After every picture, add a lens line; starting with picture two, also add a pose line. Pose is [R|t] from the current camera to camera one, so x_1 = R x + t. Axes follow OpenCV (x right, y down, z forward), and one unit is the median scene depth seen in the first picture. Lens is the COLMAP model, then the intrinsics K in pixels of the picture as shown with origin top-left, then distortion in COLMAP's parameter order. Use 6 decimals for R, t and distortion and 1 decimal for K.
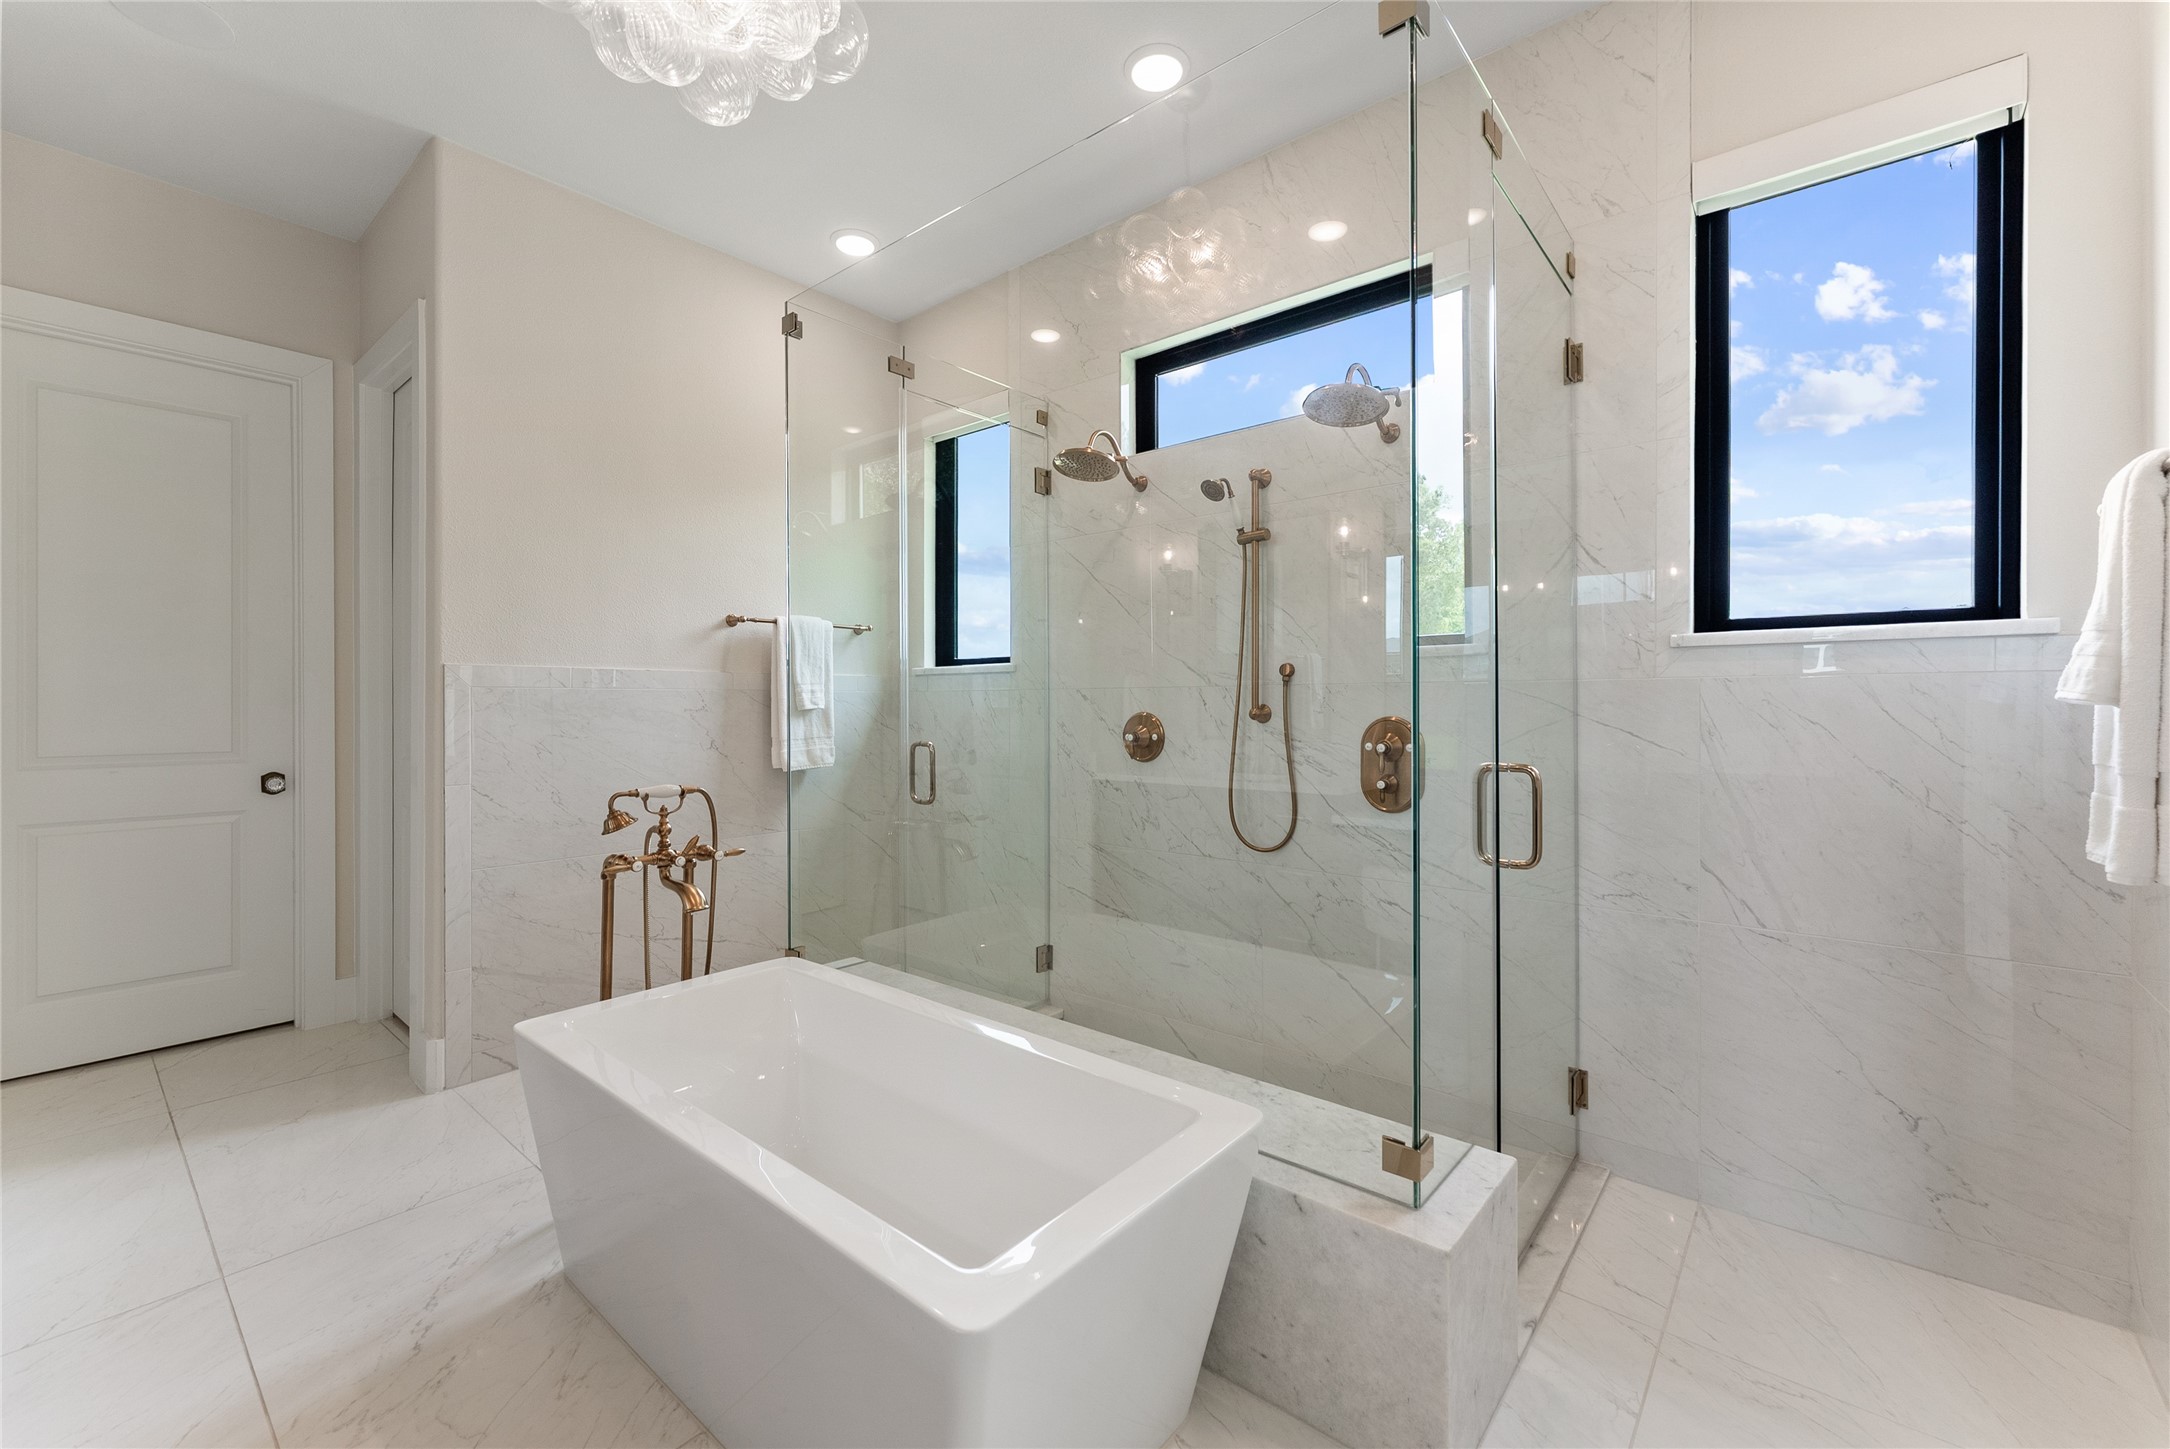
lens RADIAL K [[878.3, 0, 1065.3], [0, 878.3, 705.5], [0, 0, 1]] dist [0.002182, -0.000300]
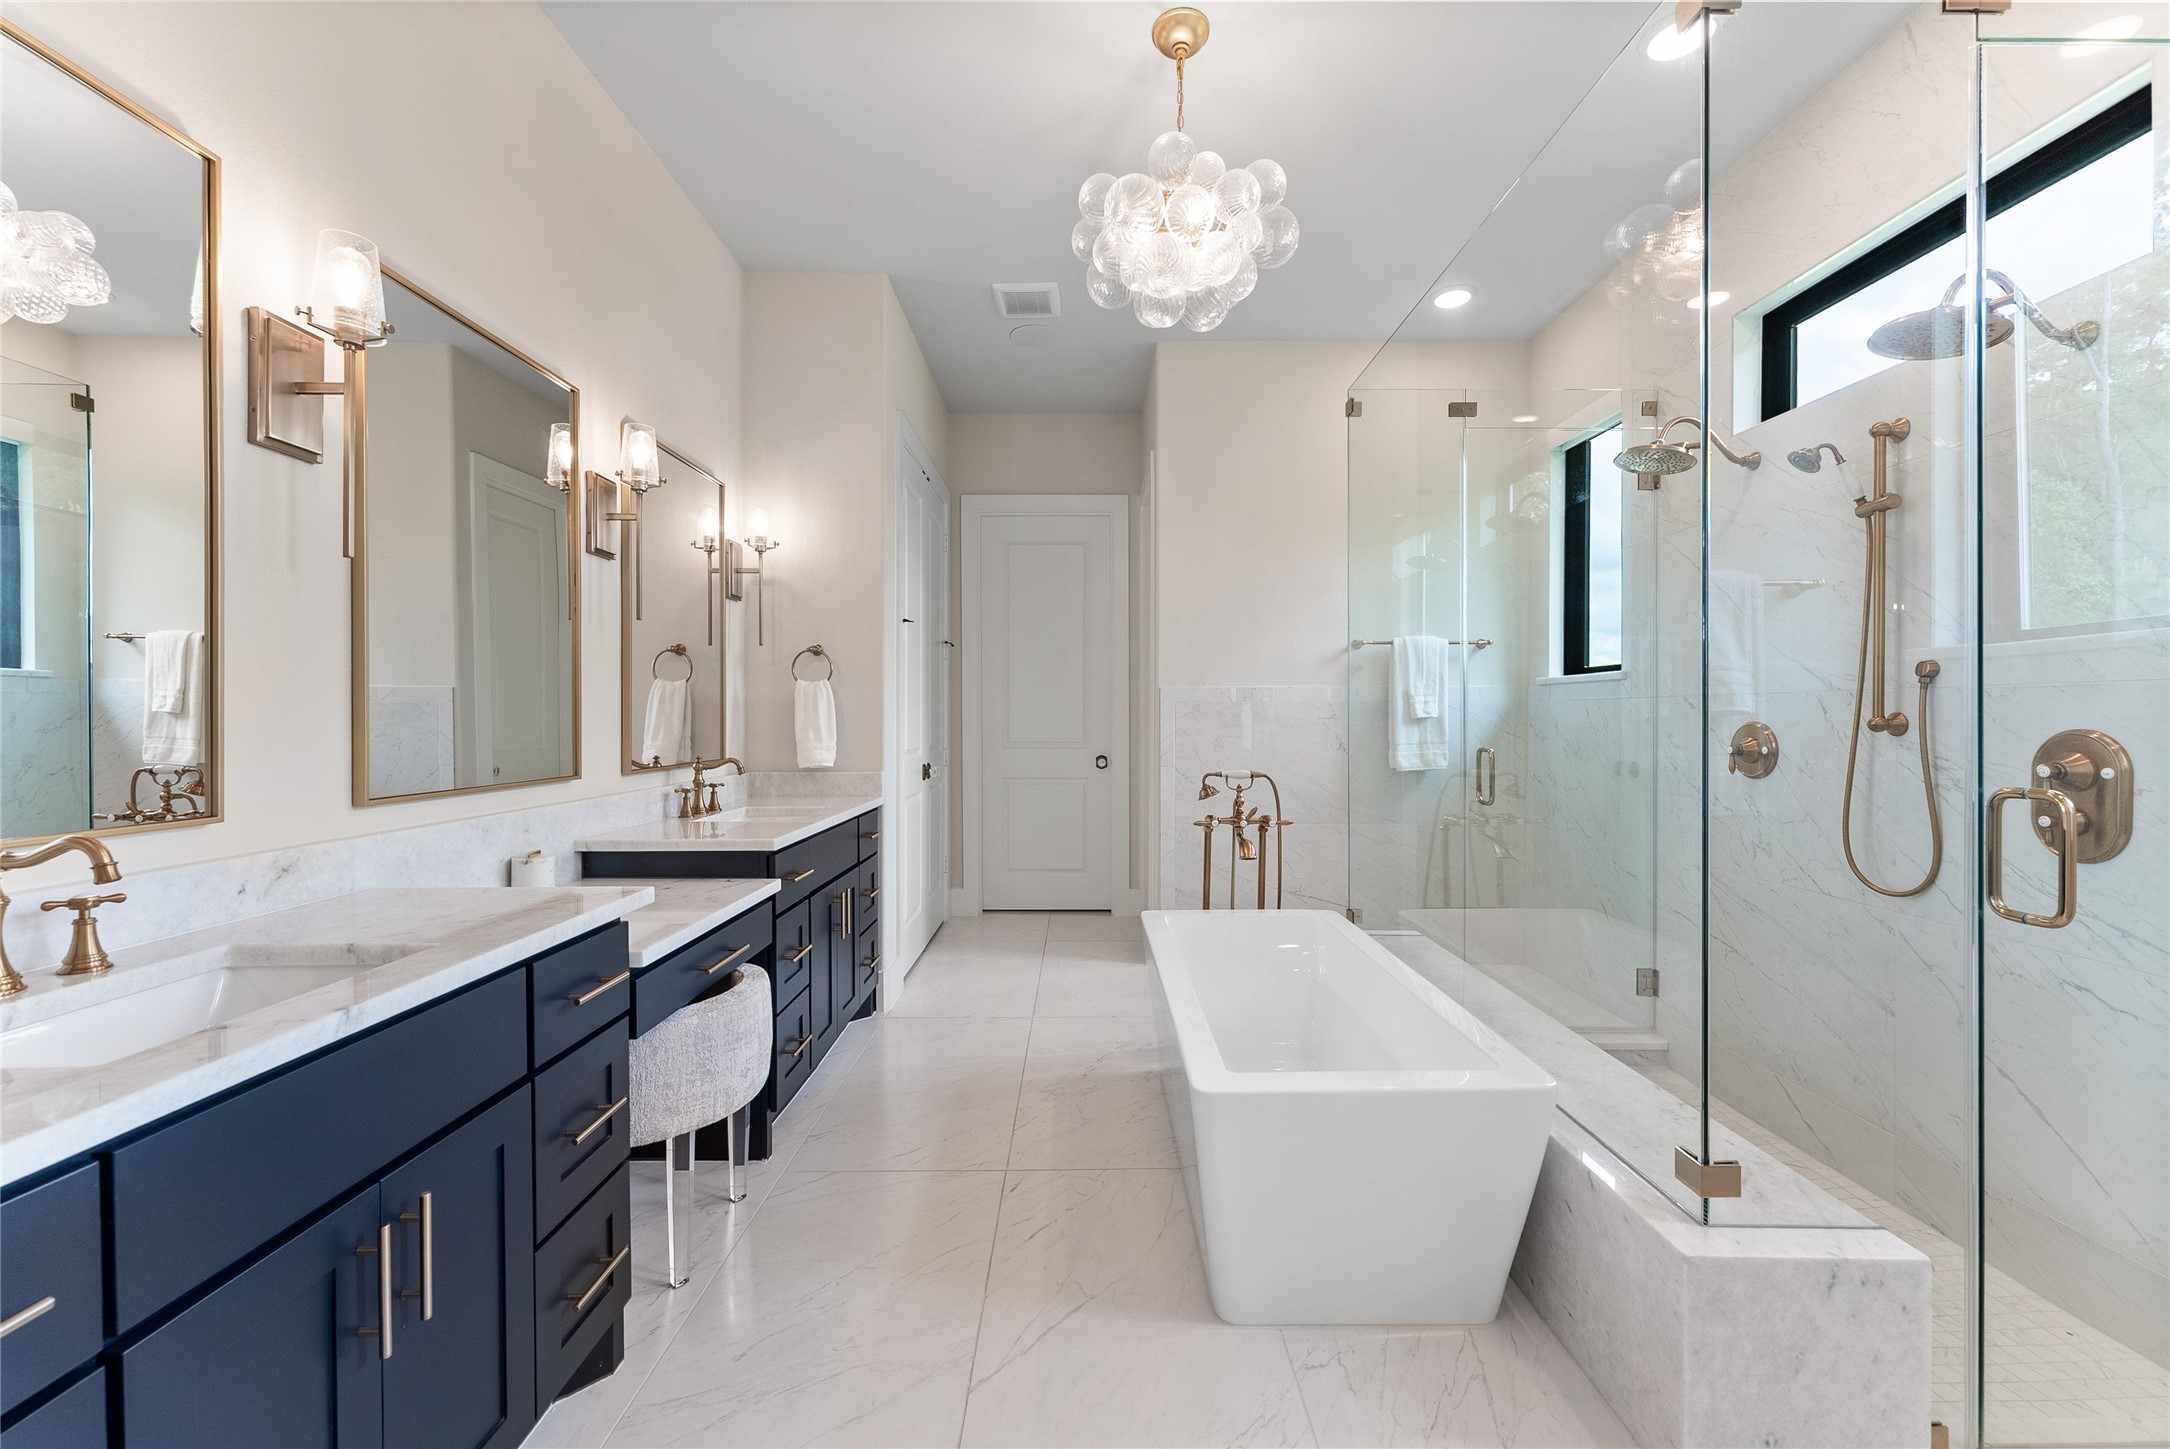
lens RADIAL K [[878.3, 0, 1087.7], [0, 878.3, 723.1], [0, 0, 1]] dist [0.002182, -0.000300]
pose [[0.646153, 0.007294, -0.763173, 0.349923], [-0.001727, 0.999966, 0.008095, 0.003202], [0.763206, -0.003912, 0.646144, -0.077530]]
